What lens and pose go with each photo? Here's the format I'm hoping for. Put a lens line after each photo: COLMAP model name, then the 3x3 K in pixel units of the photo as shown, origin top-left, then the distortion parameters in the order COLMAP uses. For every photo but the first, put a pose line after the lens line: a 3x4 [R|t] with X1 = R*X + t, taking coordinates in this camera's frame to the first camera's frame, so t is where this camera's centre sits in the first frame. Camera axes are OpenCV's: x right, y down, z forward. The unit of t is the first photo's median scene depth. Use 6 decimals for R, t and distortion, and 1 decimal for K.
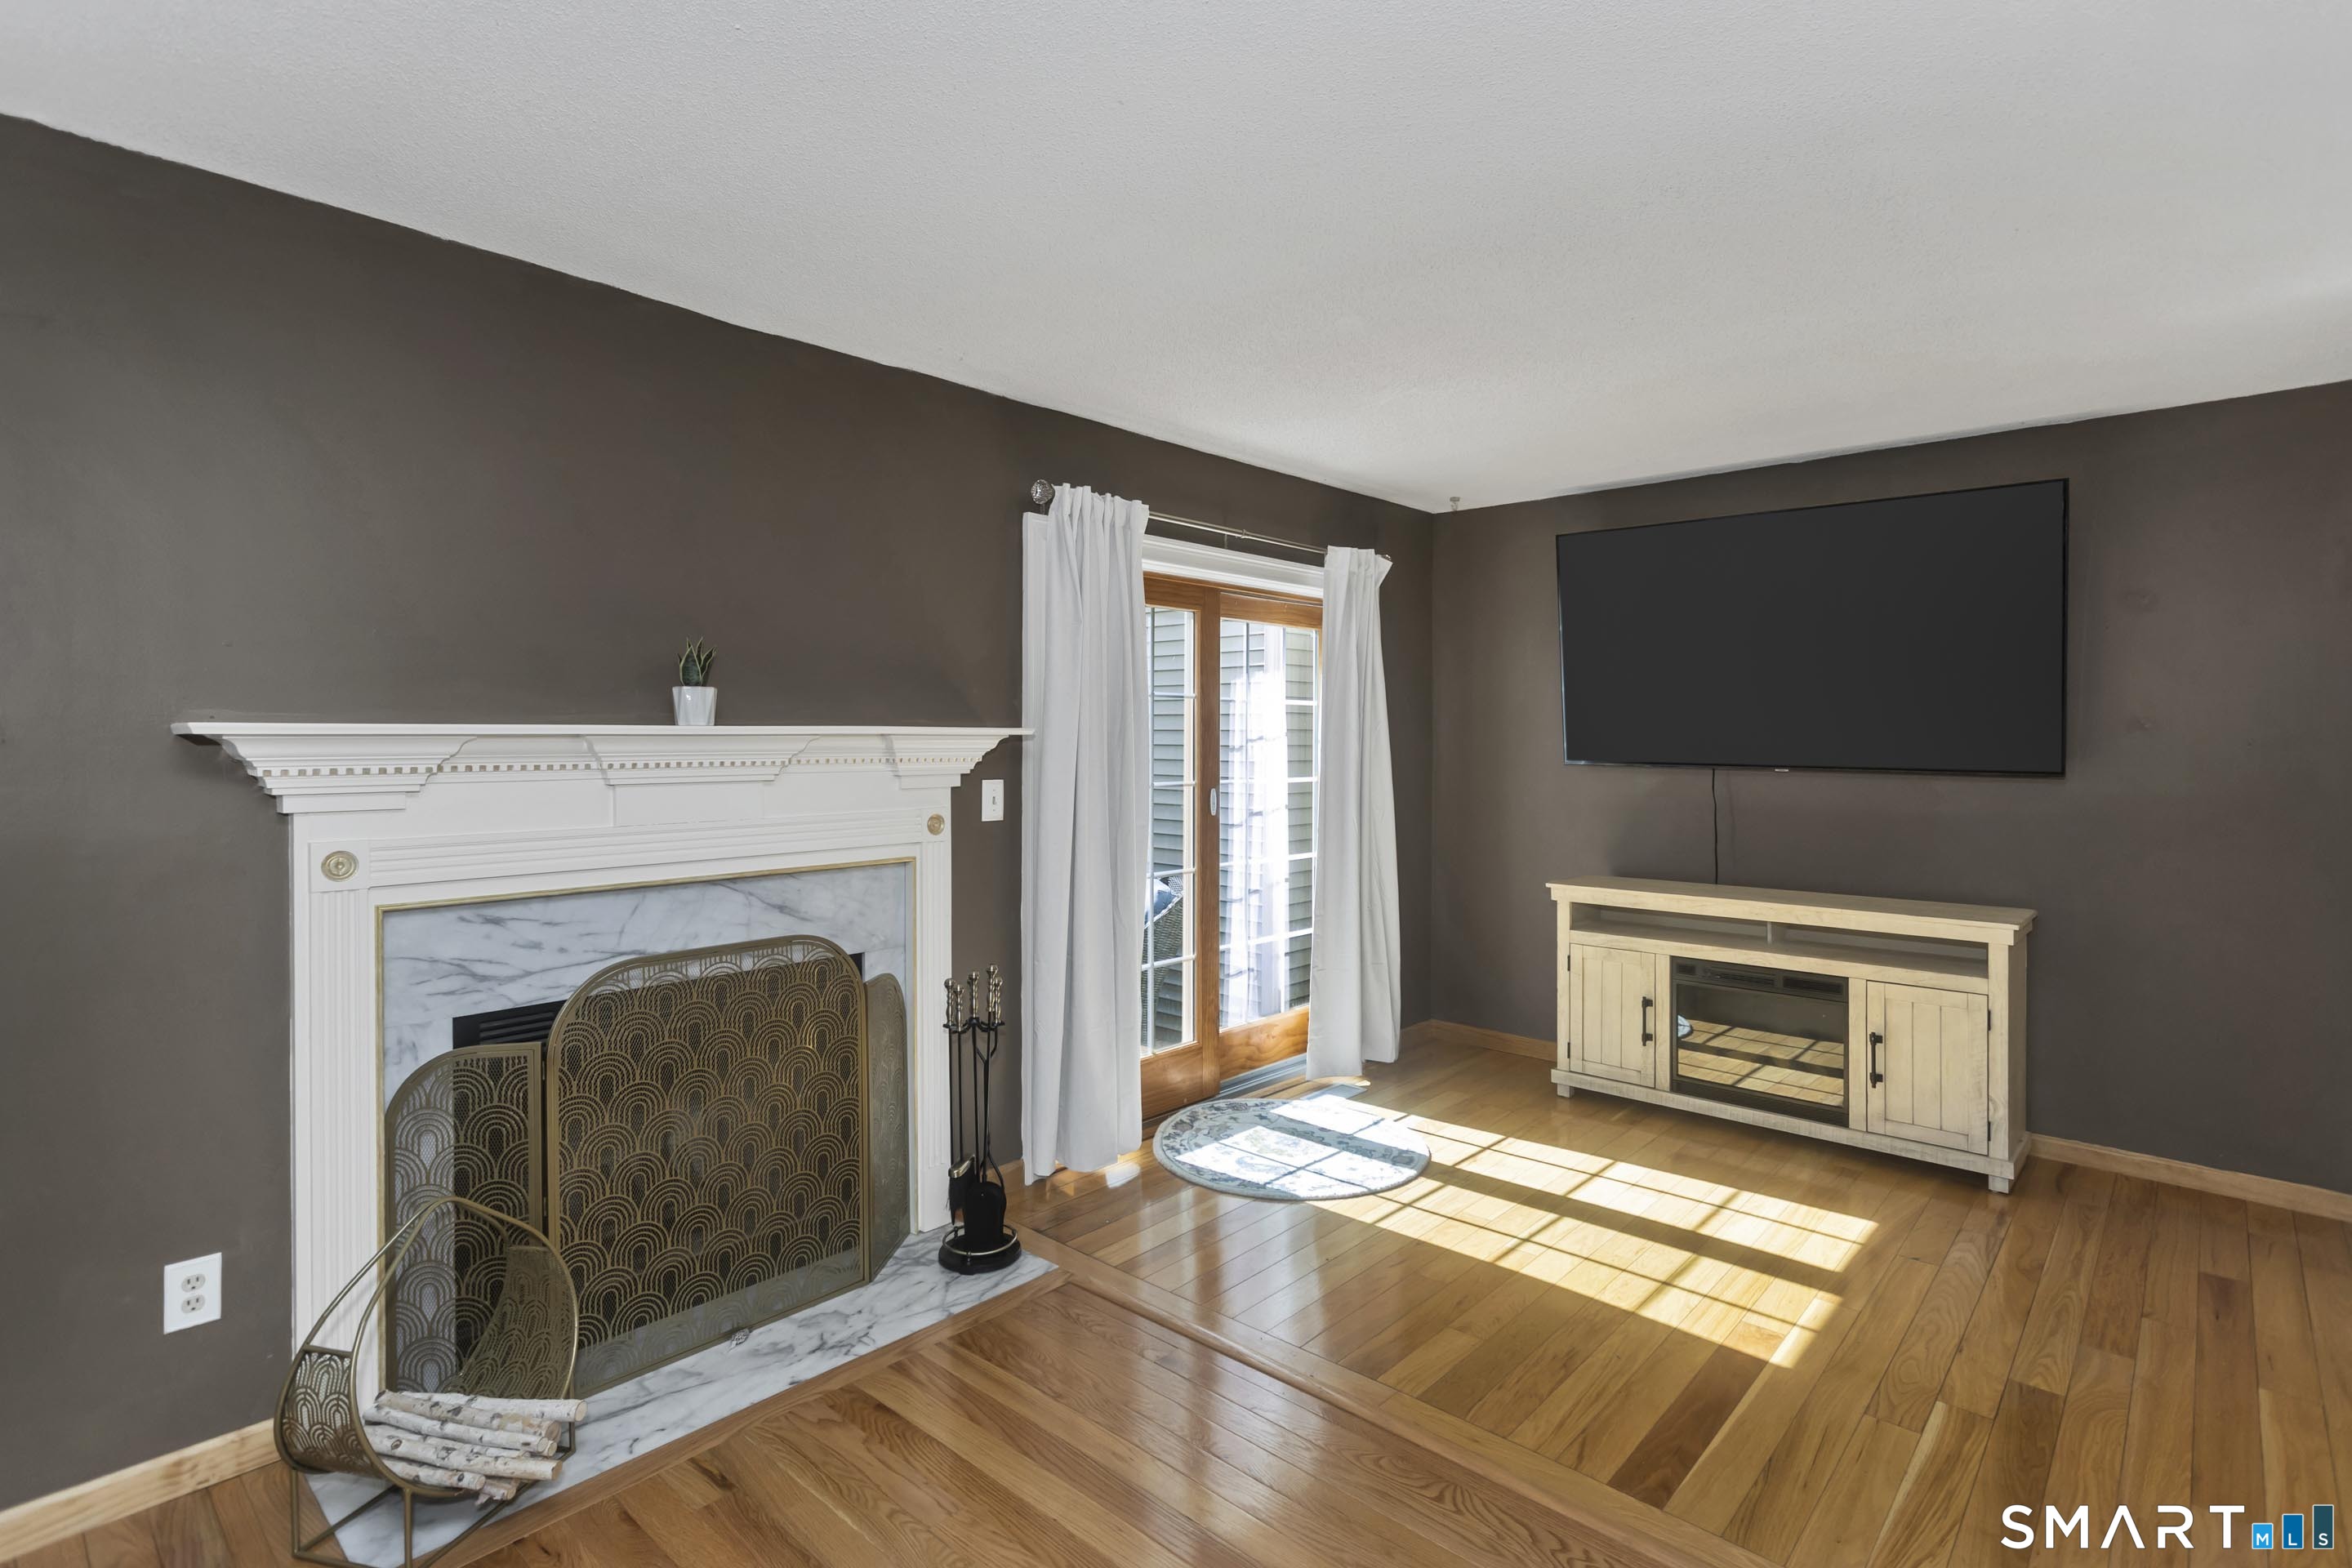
lens RADIAL K [[1142.1, 0, 1183.5], [0, 1142.1, 755.6], [0, 0, 1]] dist [0.001230, 0.005497]
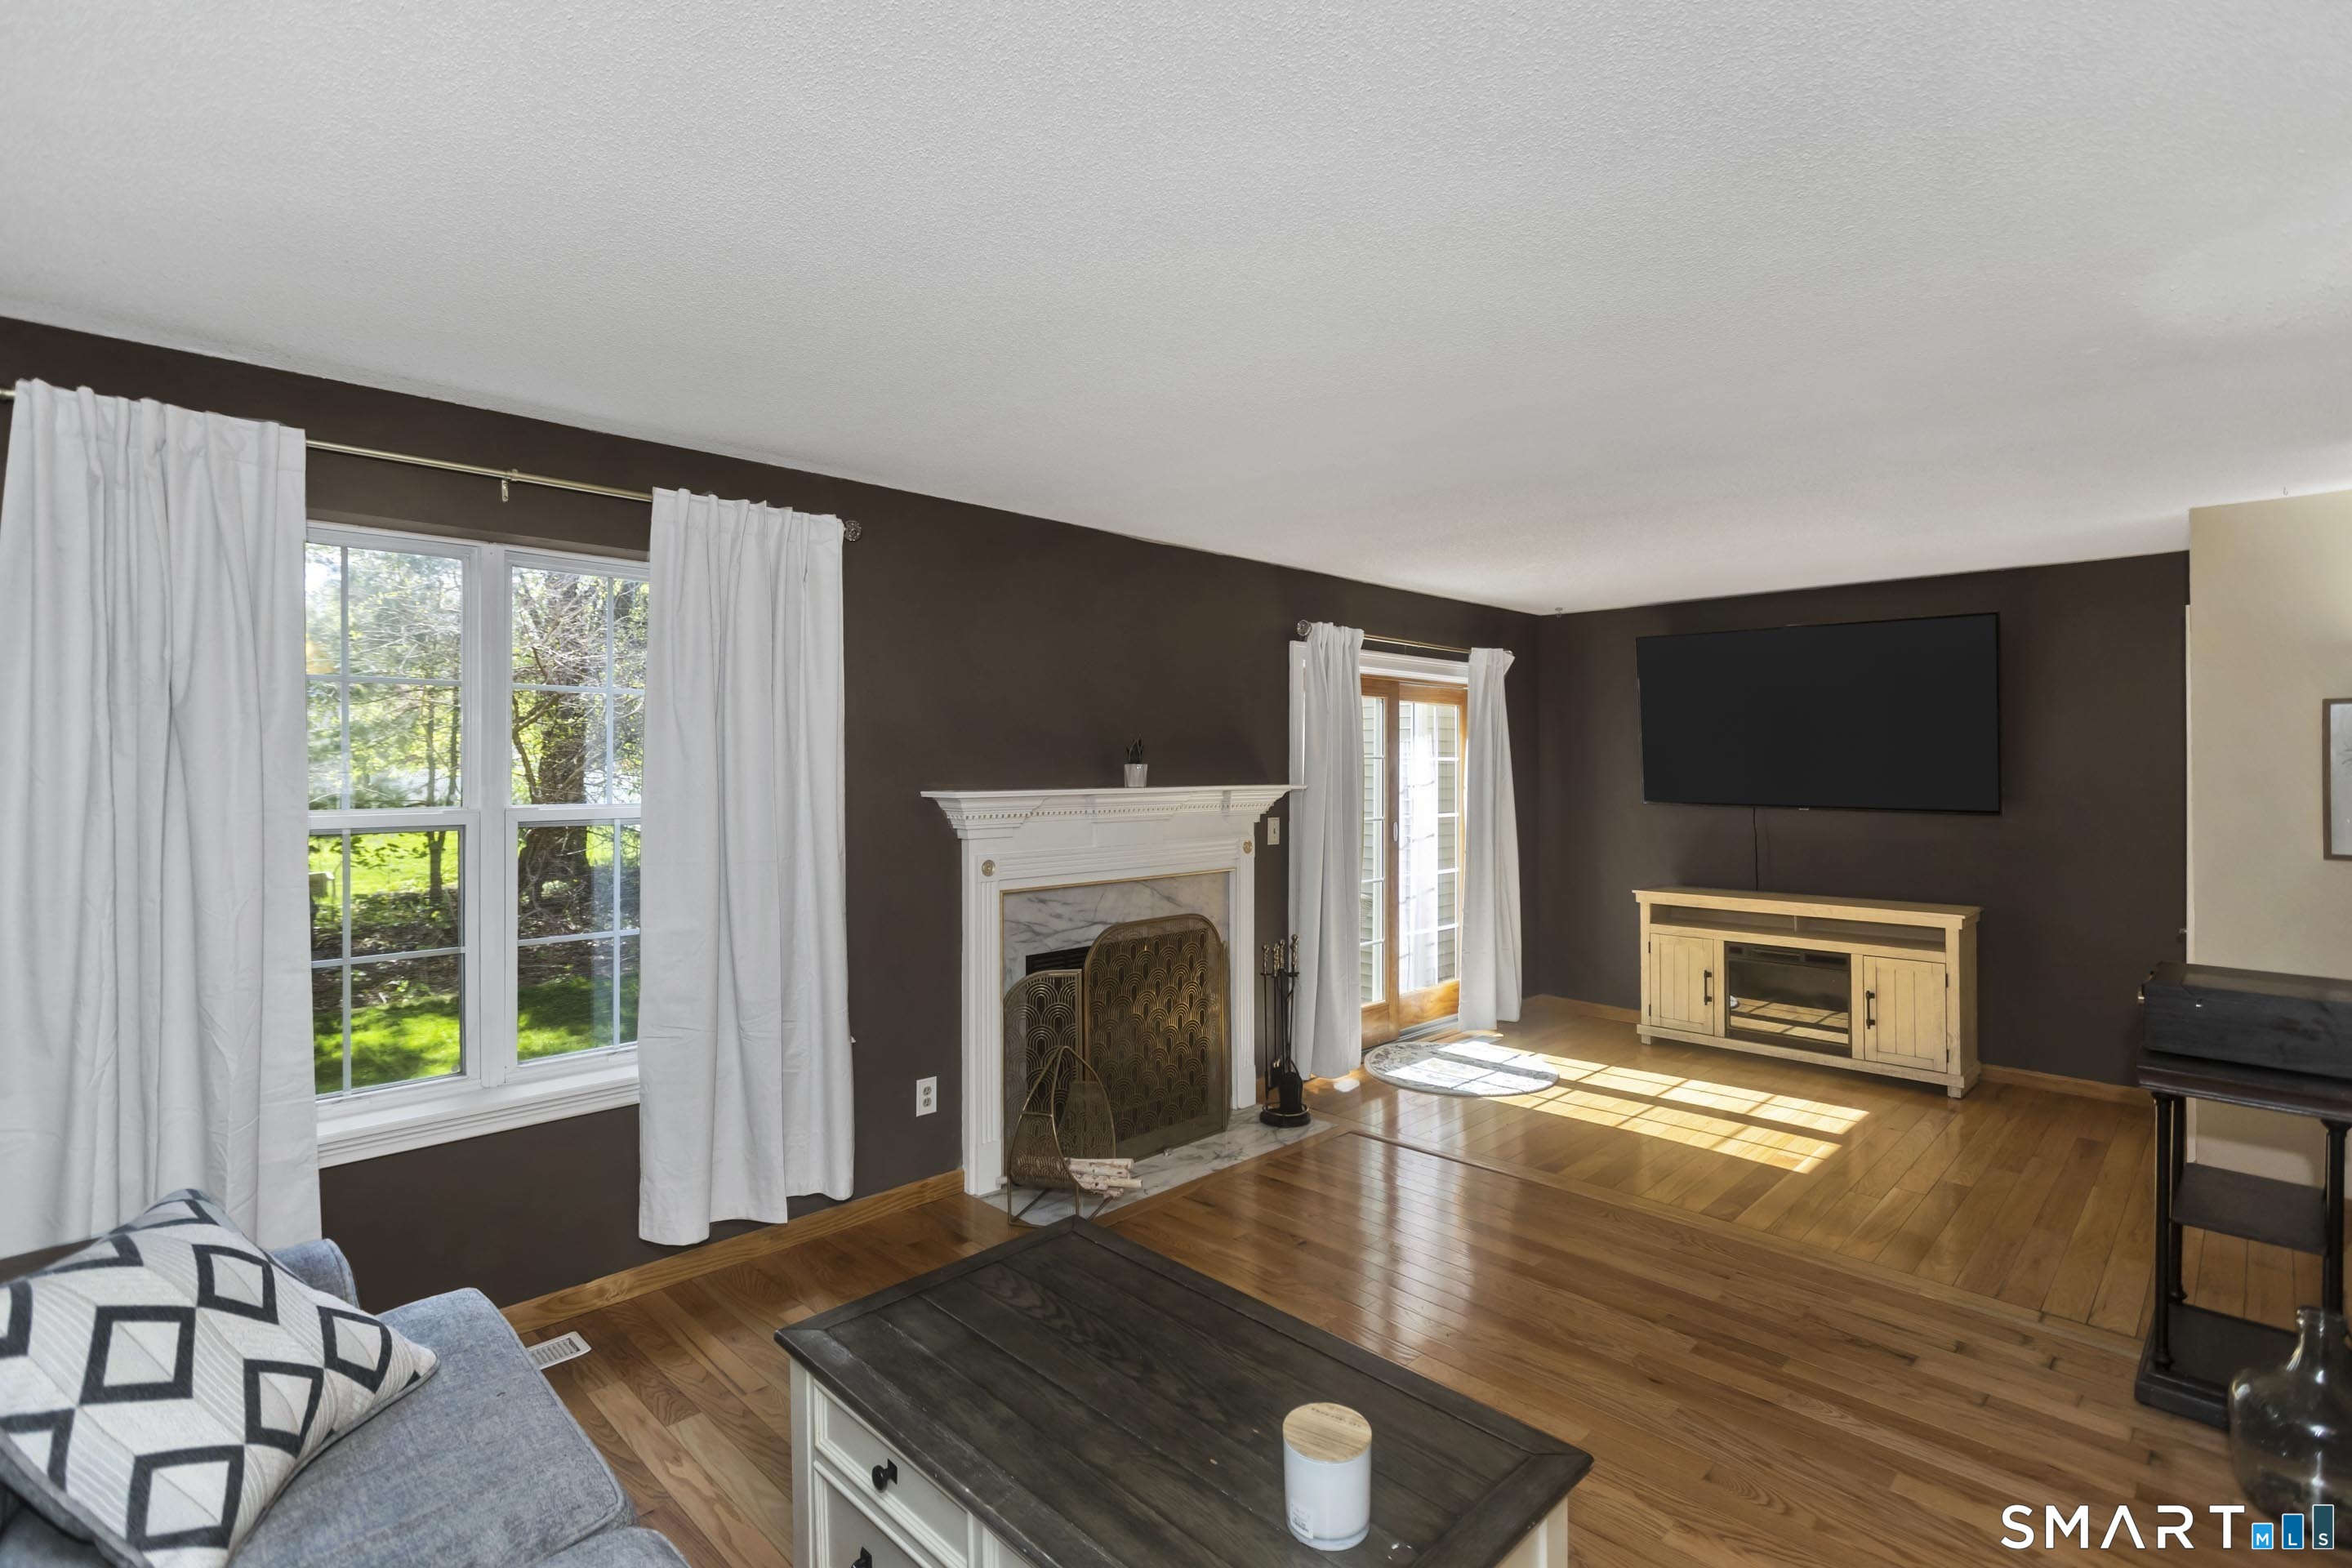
lens RADIAL K [[1142.1, 0, 1165.8], [0, 1142.1, 767.1], [0, 0, 1]] dist [0.001230, 0.005497]
pose [[0.999294, -0.000713, -0.037567, -0.250842], [0.000260, 0.999927, -0.012051, -0.027234], [0.037572, 0.012033, 0.999221, -0.523070]]
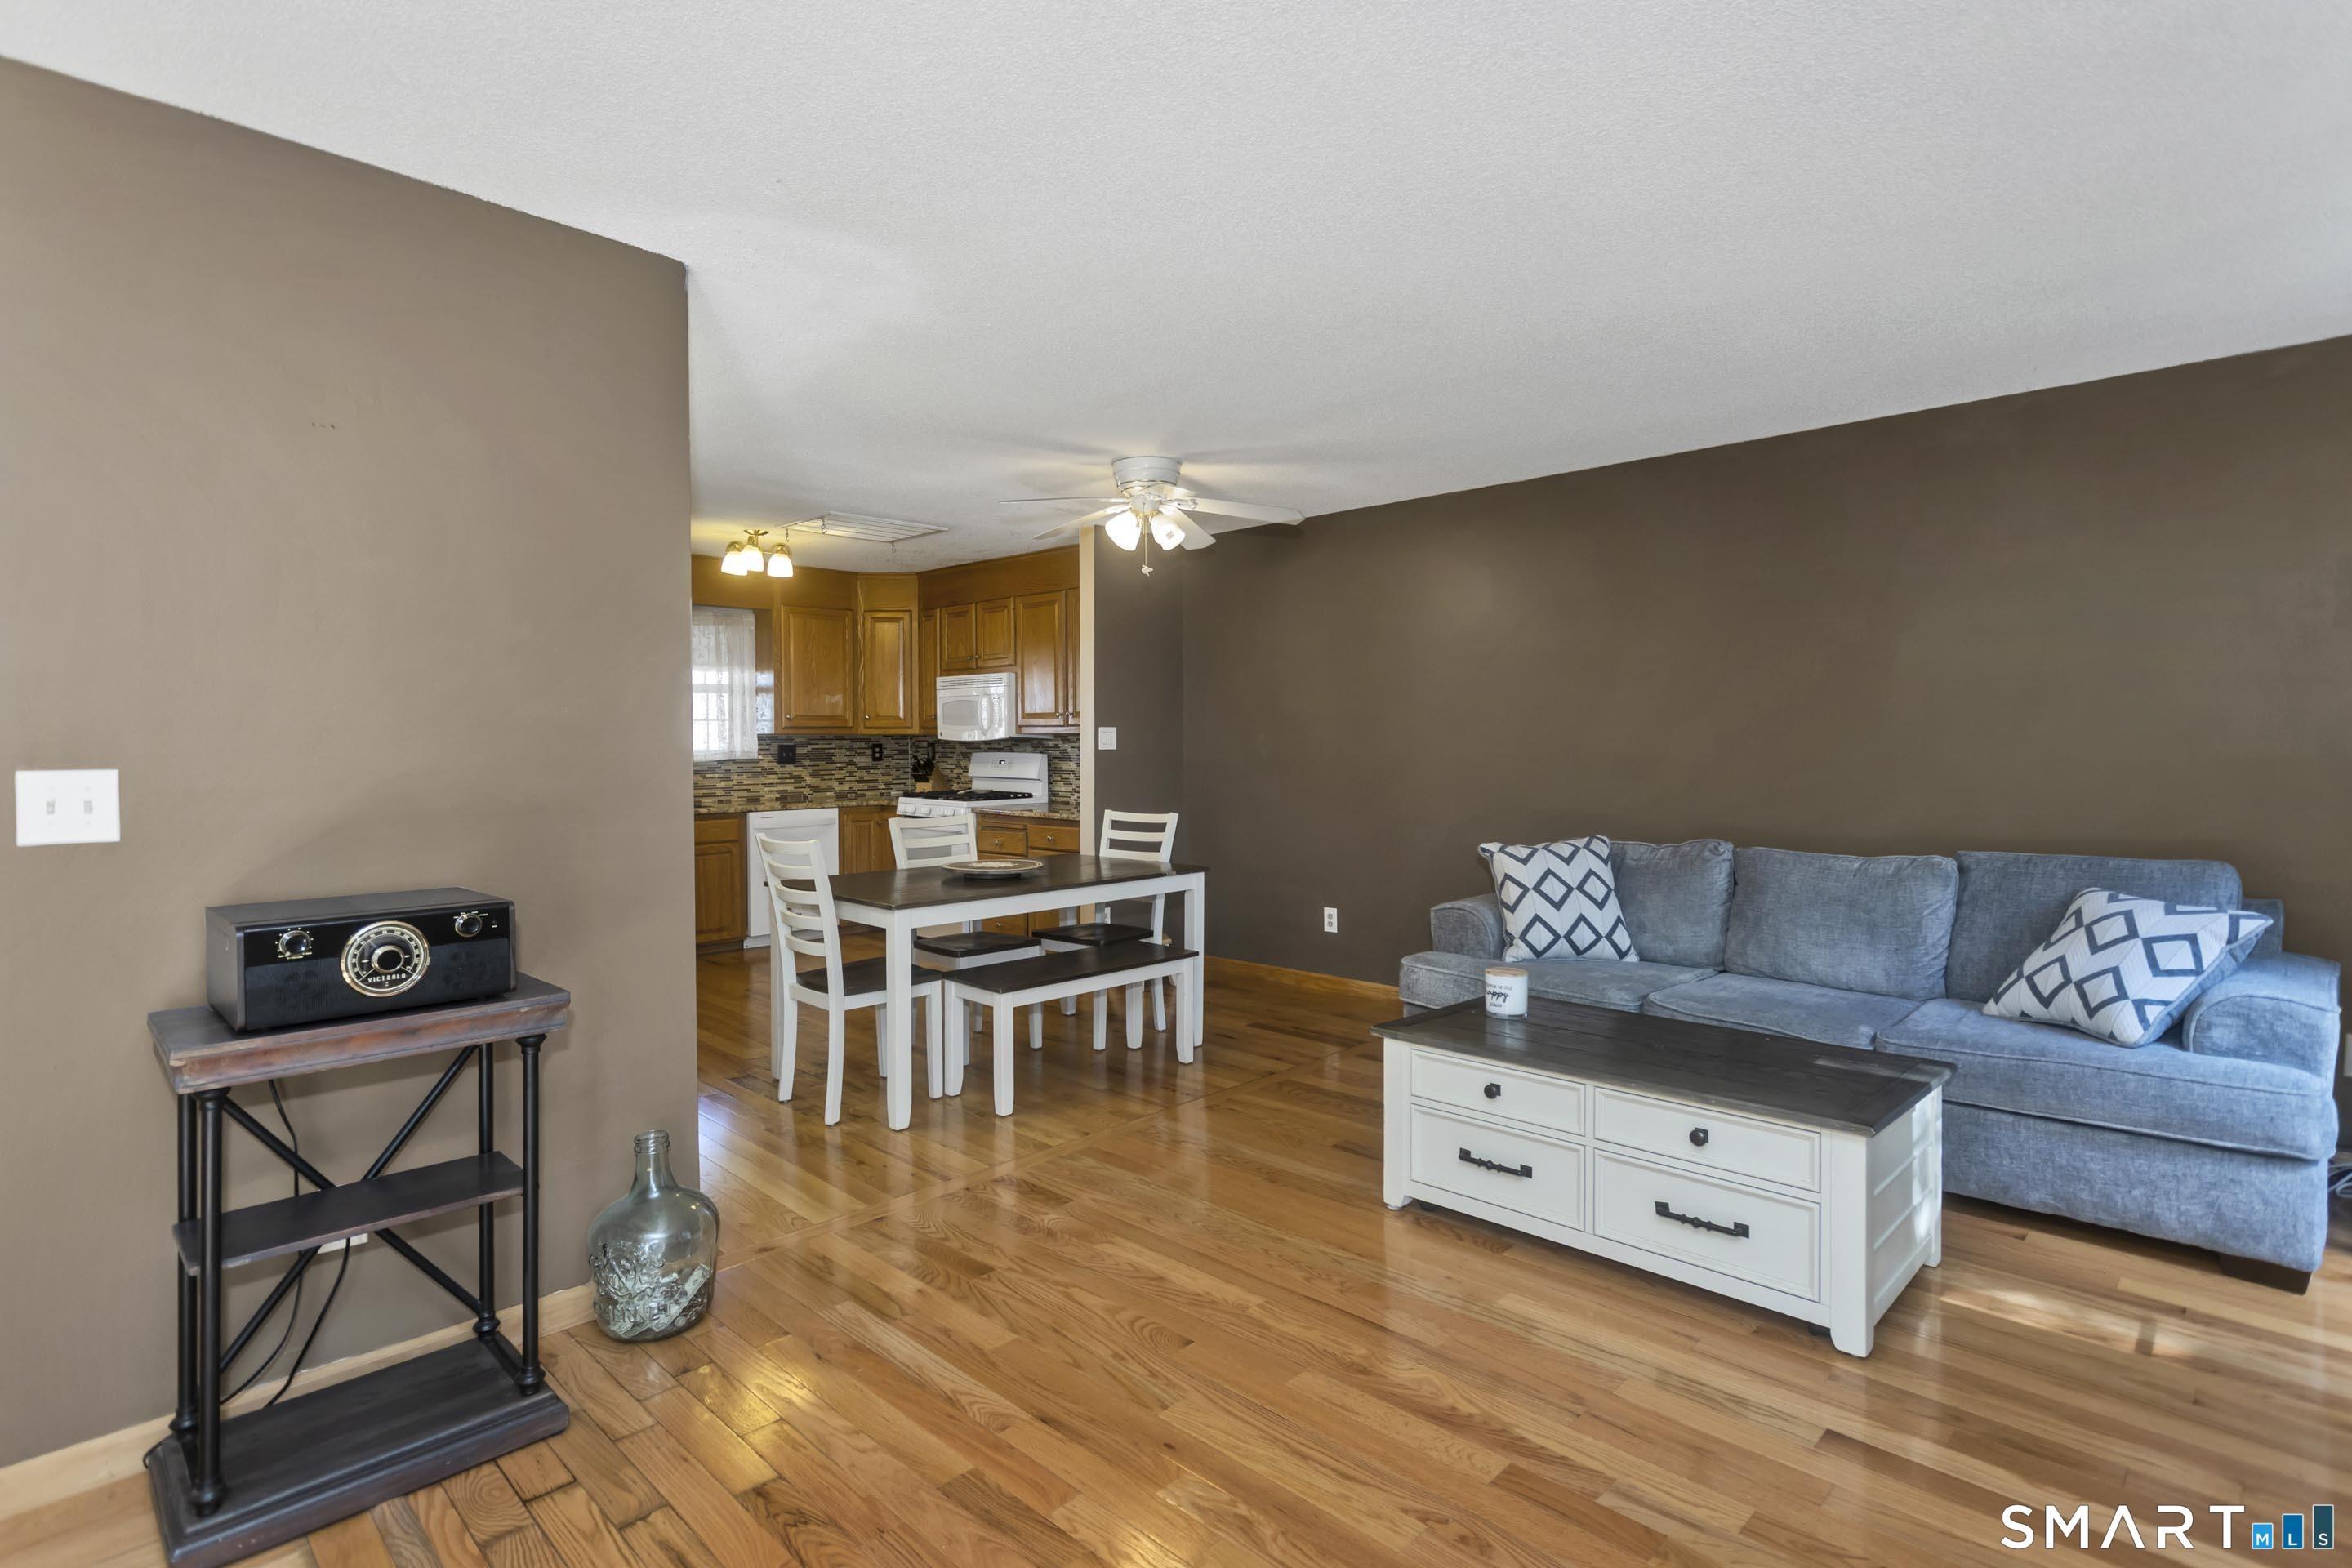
lens RADIAL K [[1142.1, 0, 1207.2], [0, 1142.1, 771.1], [0, 0, 1]] dist [0.001230, 0.005497]
pose [[-0.999954, 0.006830, 0.006788, 0.043164], [0.007121, 0.999014, 0.043814, 0.023396], [-0.006482, 0.043860, -0.999017, 0.910298]]
